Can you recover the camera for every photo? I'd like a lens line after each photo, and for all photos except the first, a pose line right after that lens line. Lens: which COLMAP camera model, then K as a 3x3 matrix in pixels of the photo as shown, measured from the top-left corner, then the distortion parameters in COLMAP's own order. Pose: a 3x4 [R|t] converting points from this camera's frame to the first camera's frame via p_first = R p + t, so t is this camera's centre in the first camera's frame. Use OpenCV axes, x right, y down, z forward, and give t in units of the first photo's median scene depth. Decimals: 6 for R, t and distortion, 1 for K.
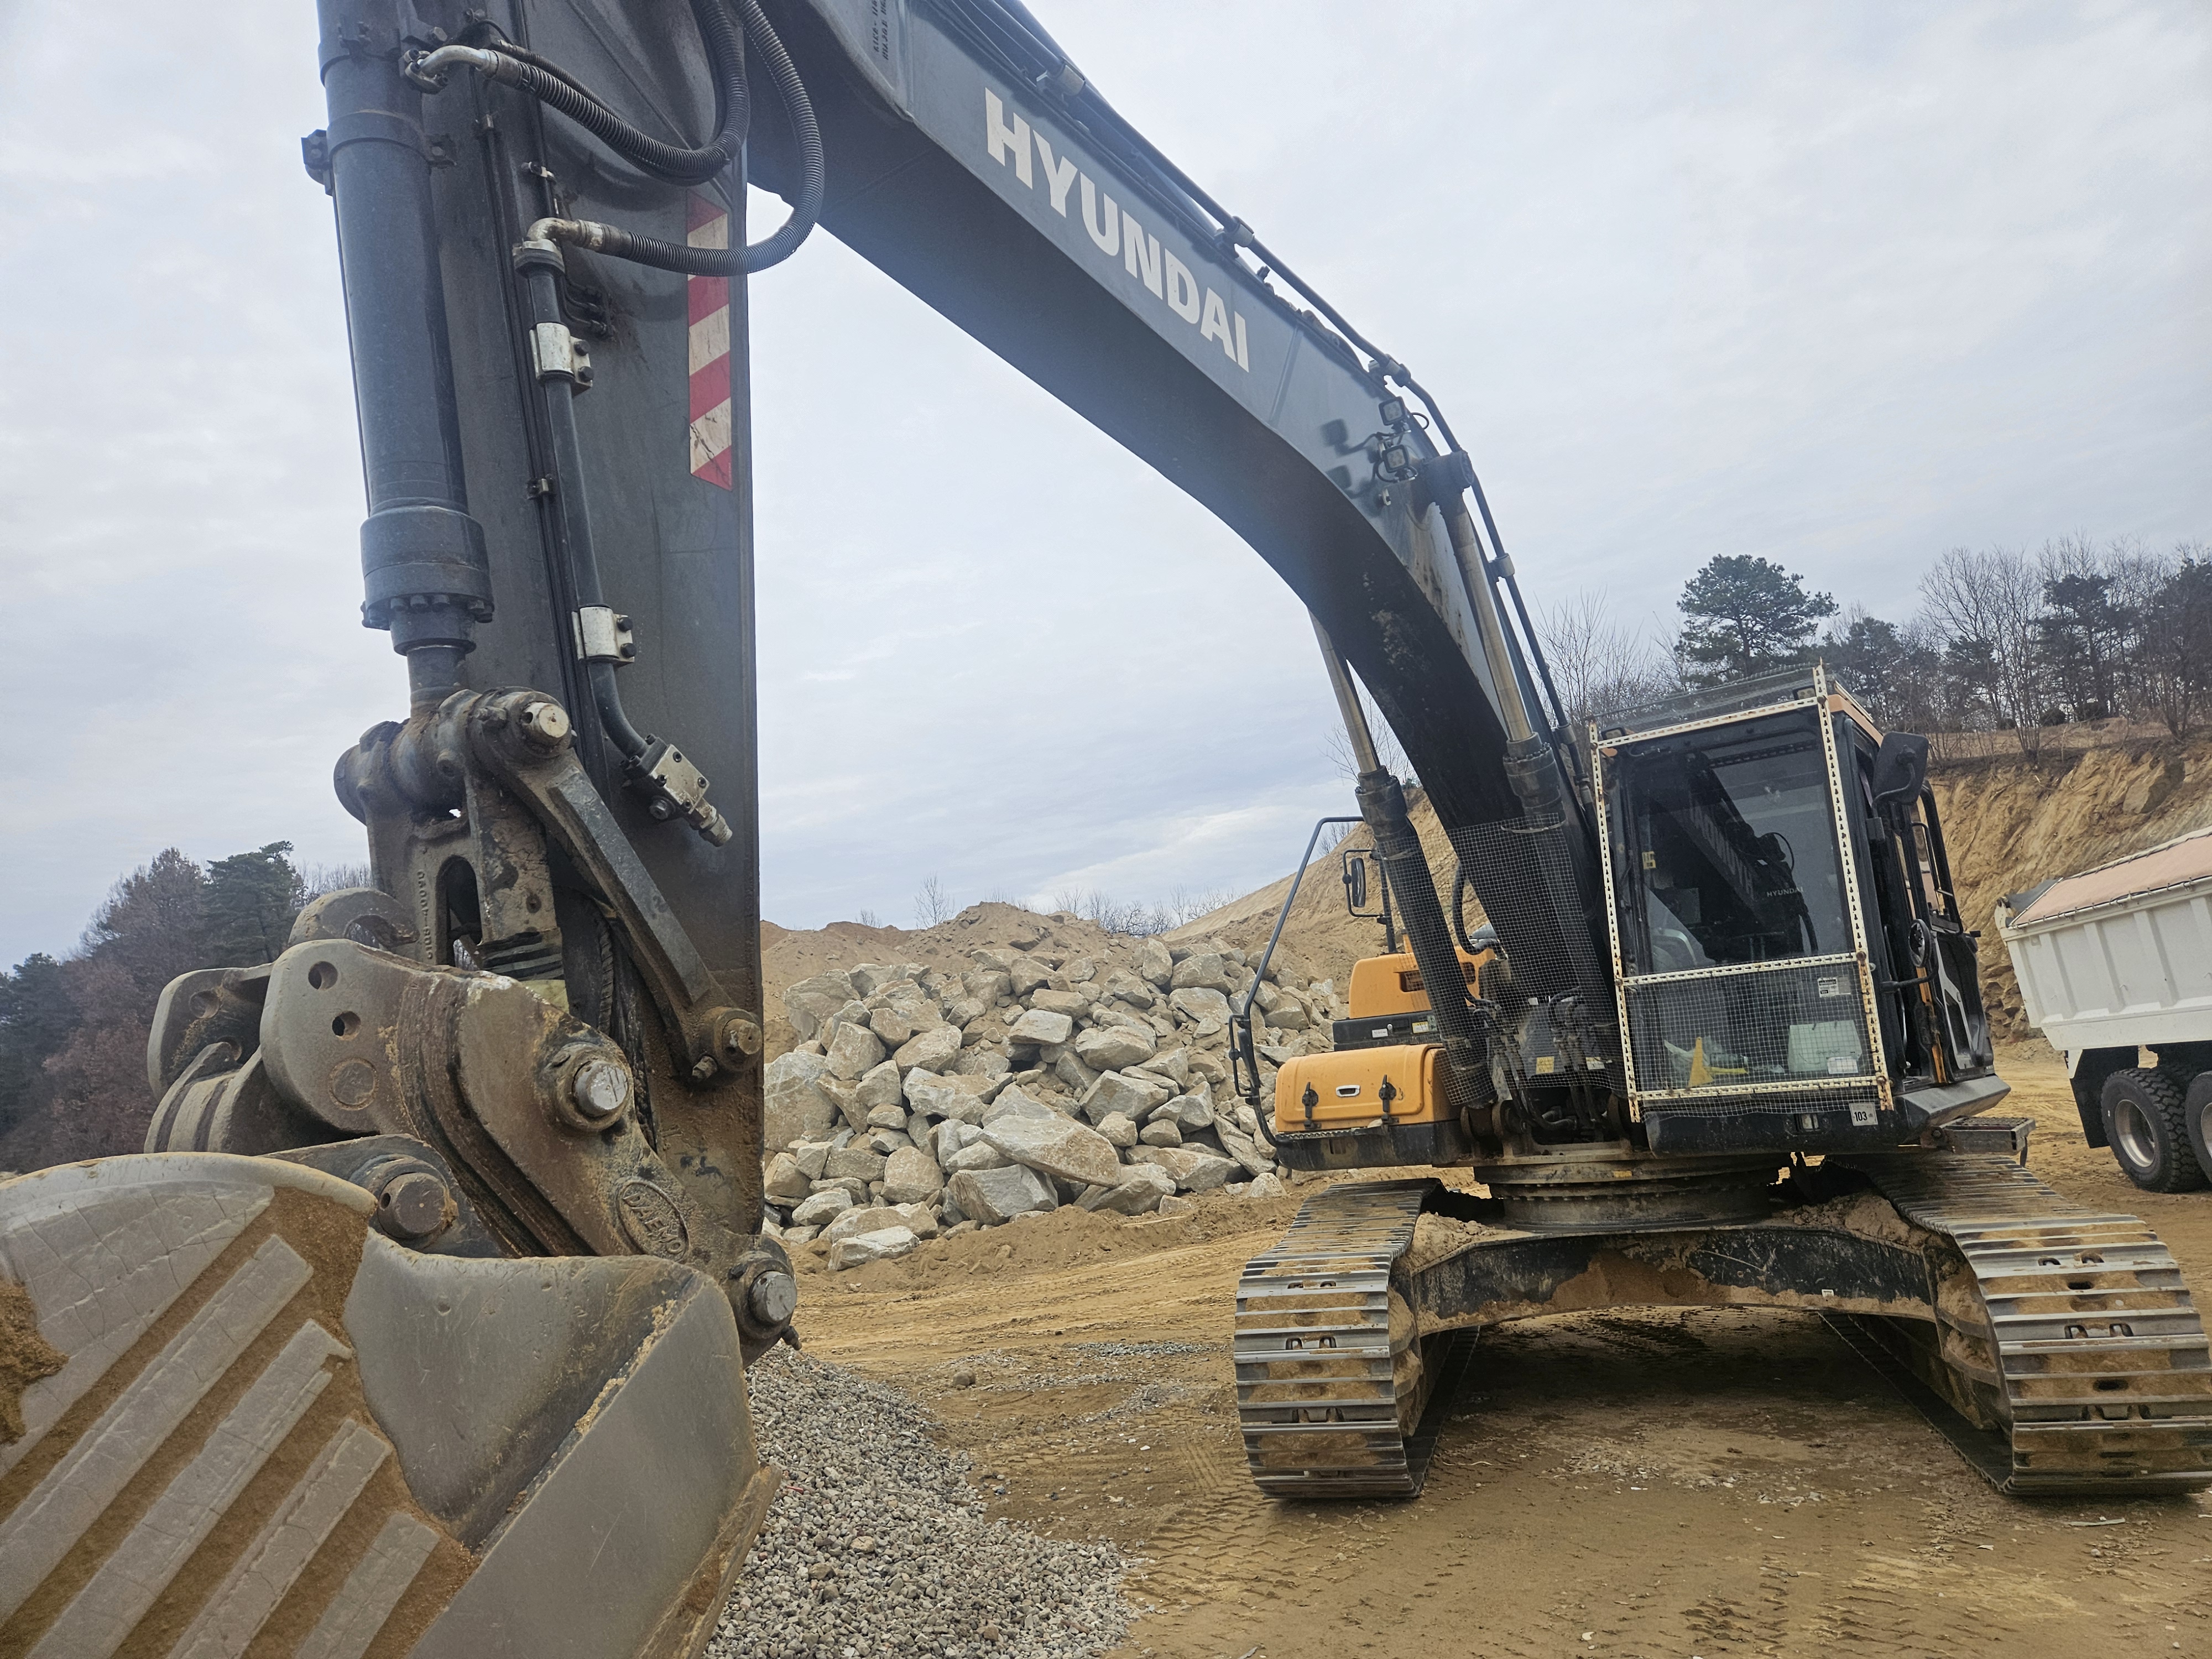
lens RADIAL K [[1472.0, 0, 1091.3], [0, 1472.0, 836.6], [0, 0, 1]] dist [0.073161, -0.064179]
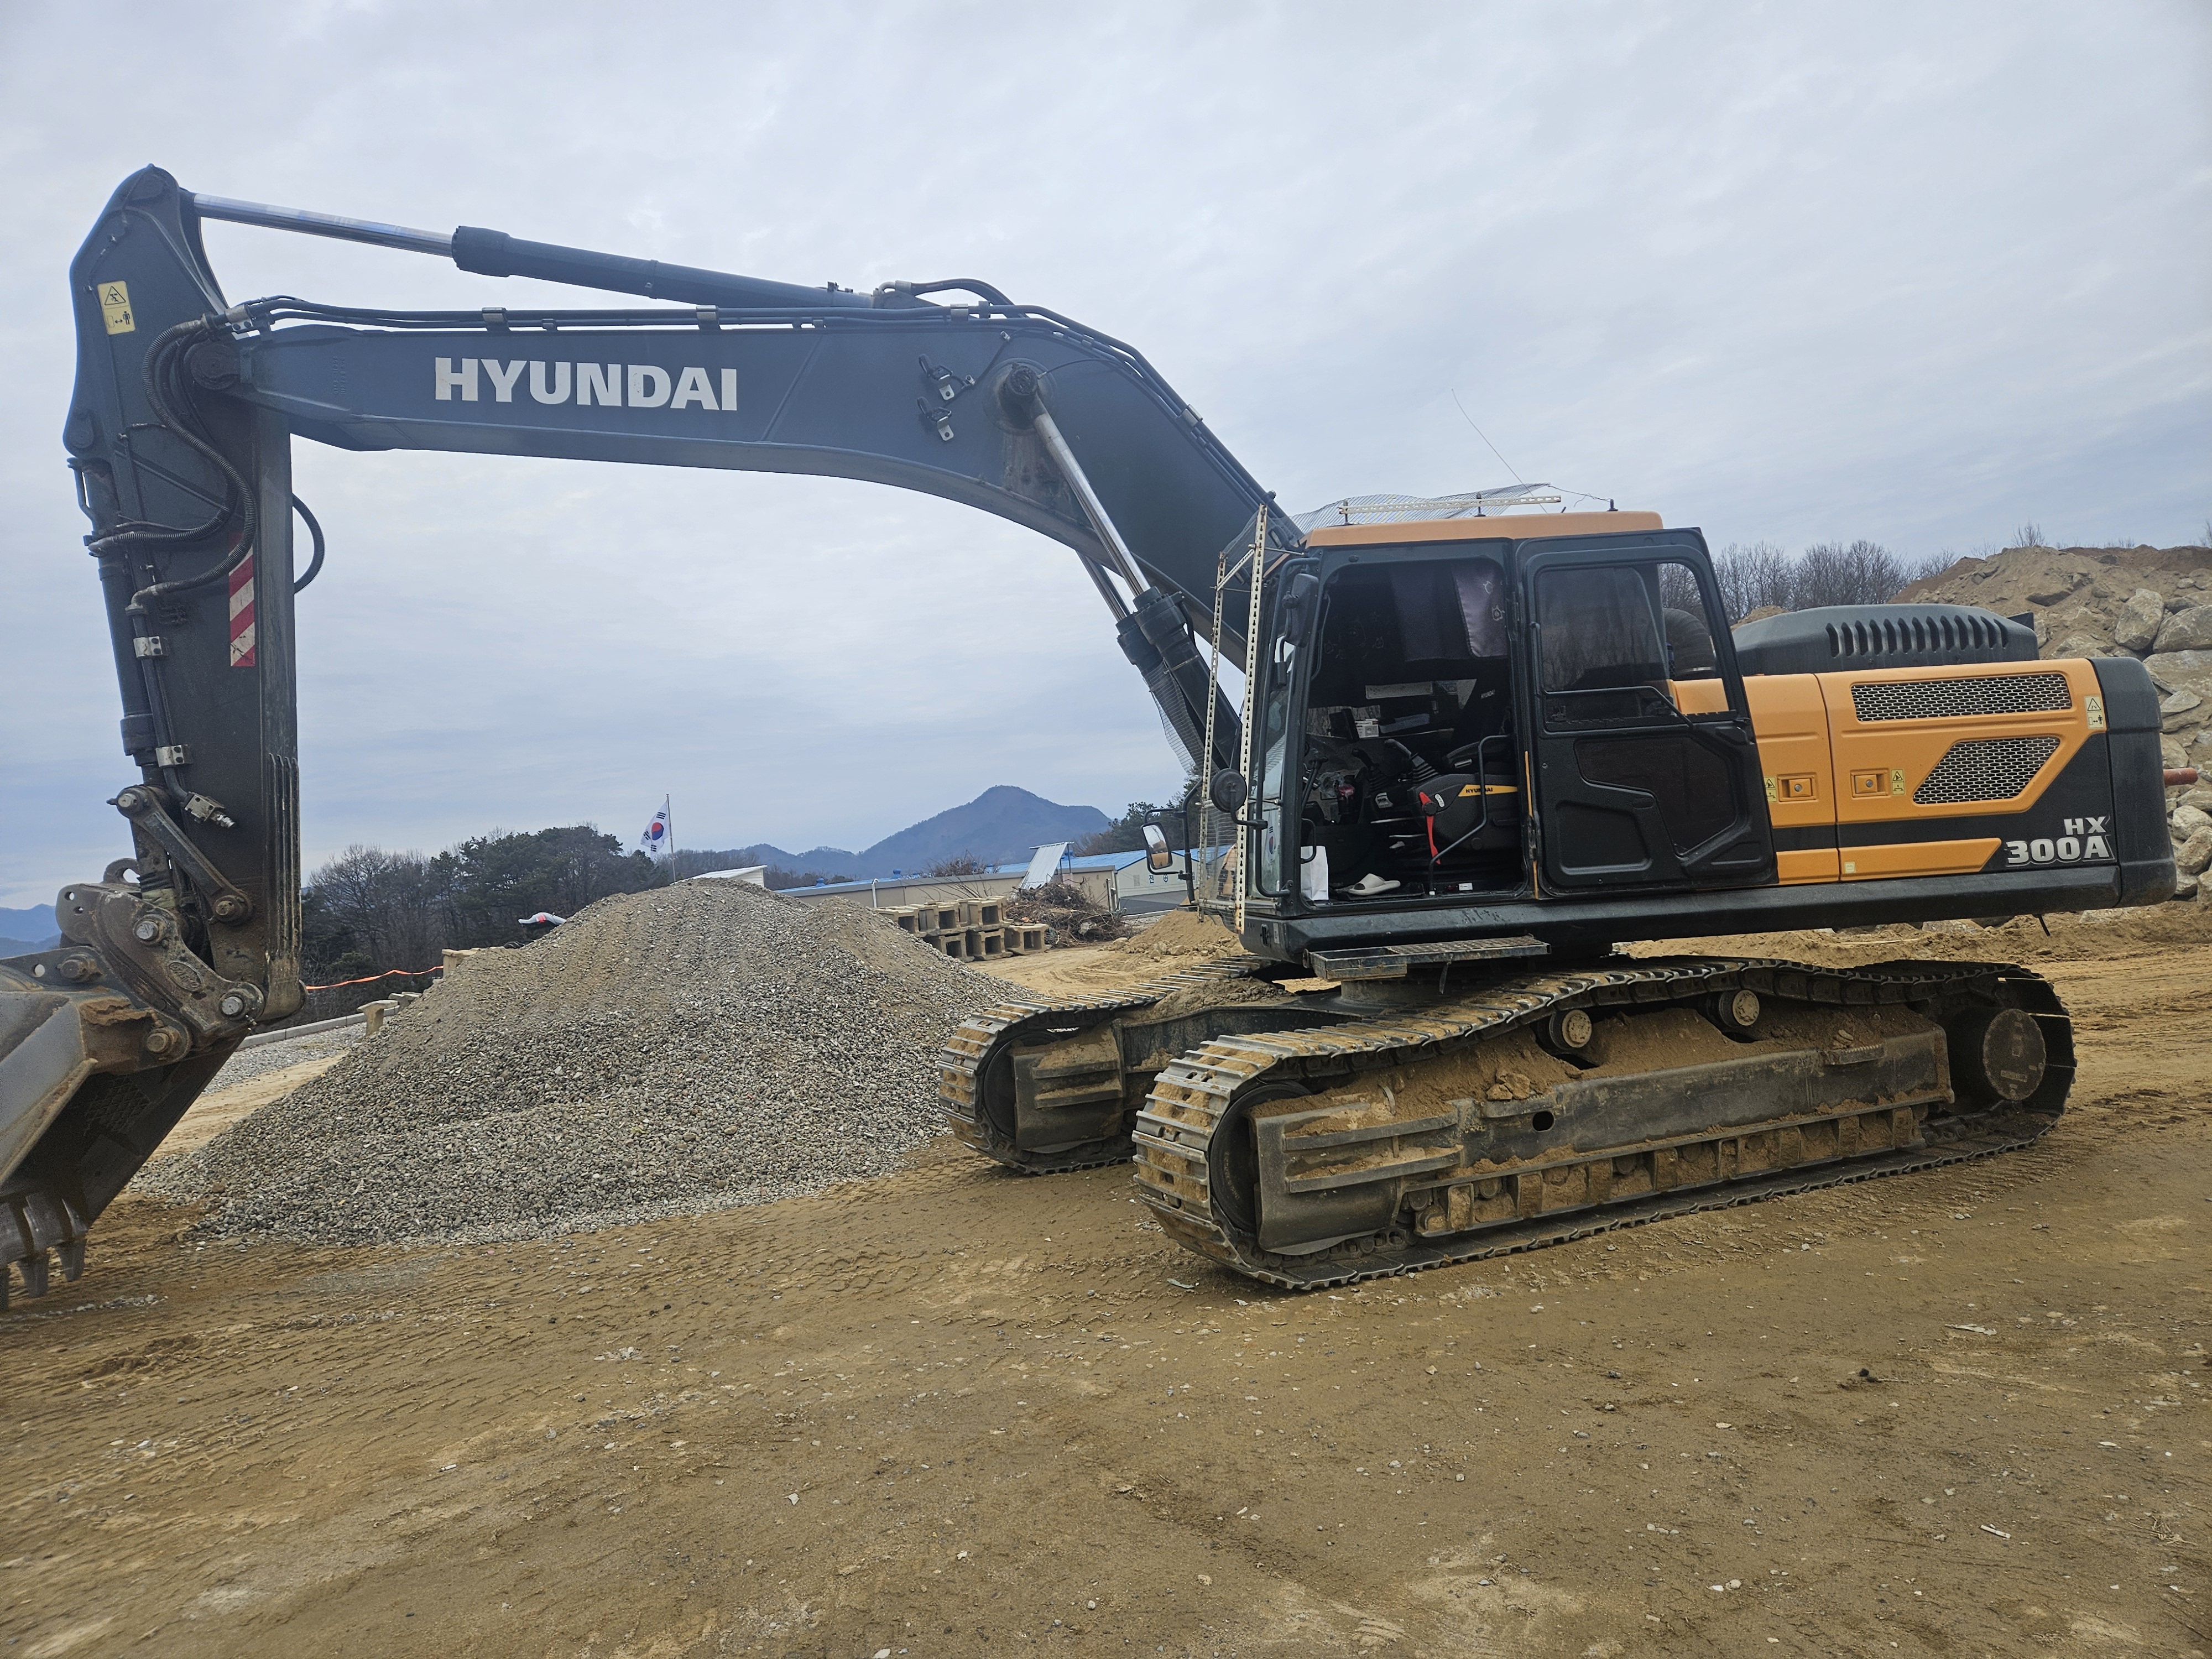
lens RADIAL K [[1472.0, 0, 1091.3], [0, 1472.0, 836.6], [0, 0, 1]] dist [0.073161, -0.064179]
pose [[0.665430, 0.021250, -0.746158, 1.501215], [0.152156, 0.974747, 0.163455, -0.100364], [0.730788, -0.222300, 0.645392, 0.249687]]
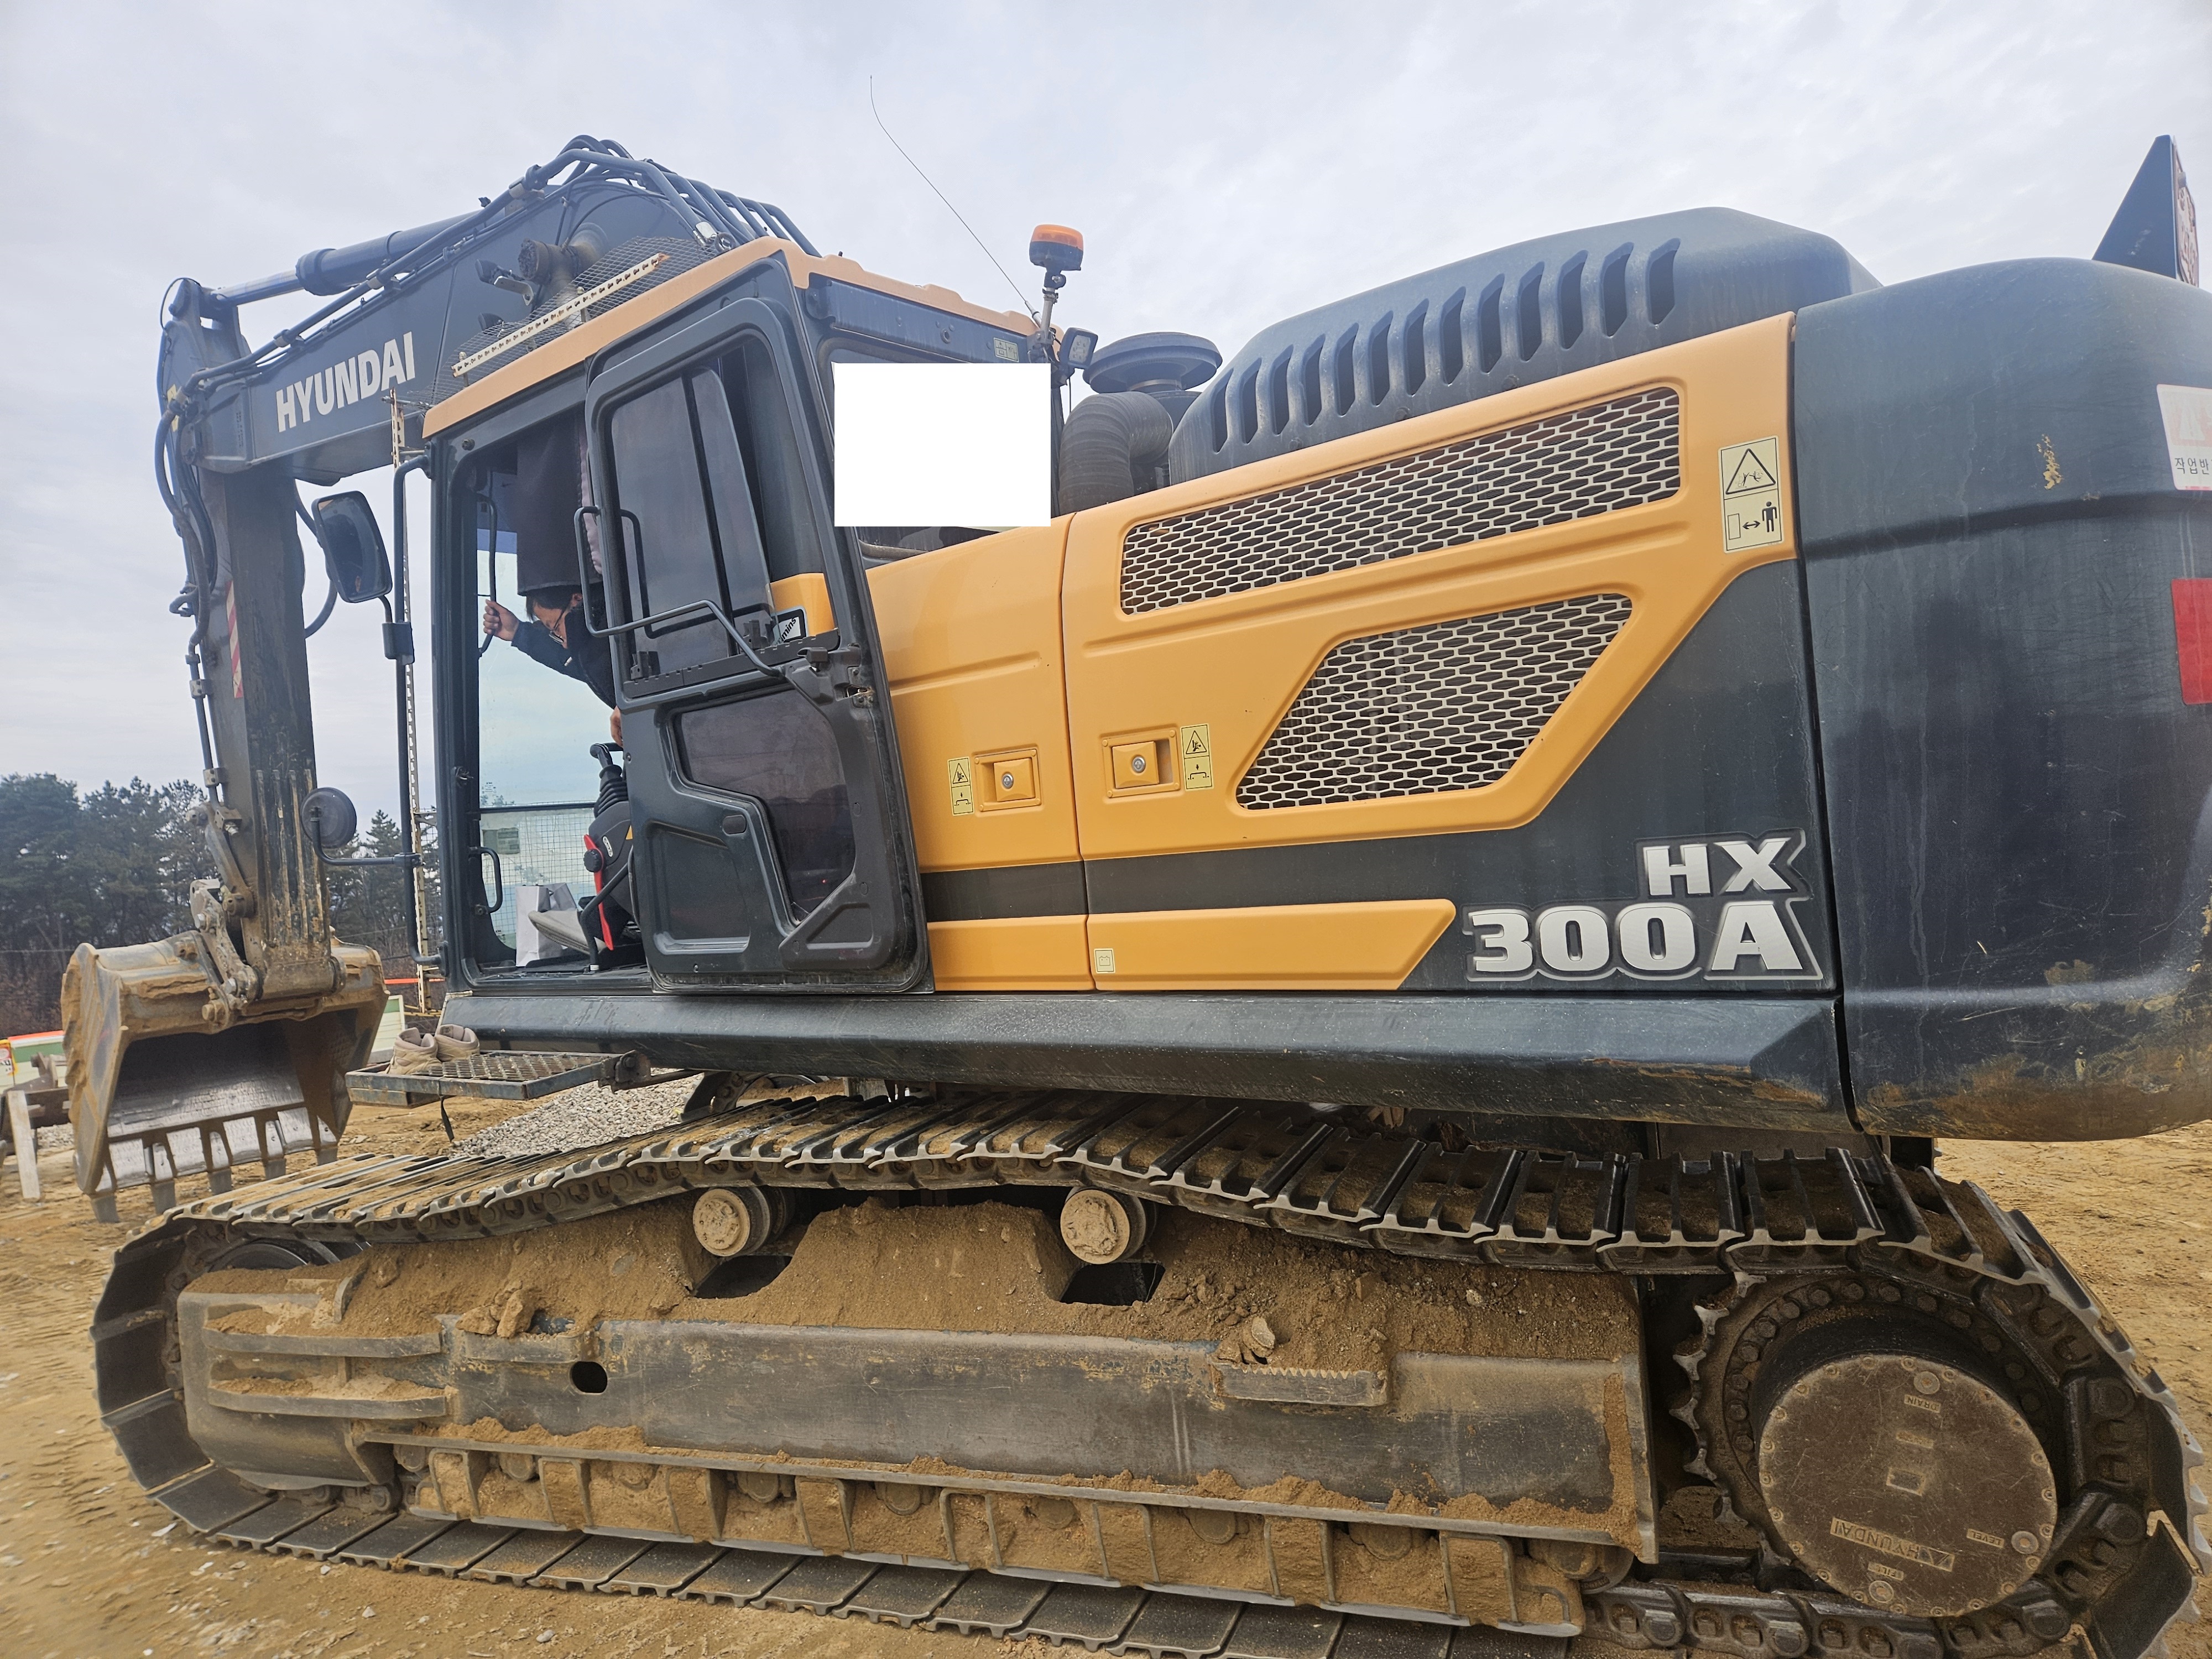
lens RADIAL K [[1472.0, 0, 1091.3], [0, 1472.0, 836.6], [0, 0, 1]] dist [0.073161, -0.064179]
pose [[-0.060267, 0.088113, -0.994286, 1.518179], [0.282696, 0.956821, 0.067658, 0.170729], [0.957315, -0.277003, -0.082574, 1.701977]]
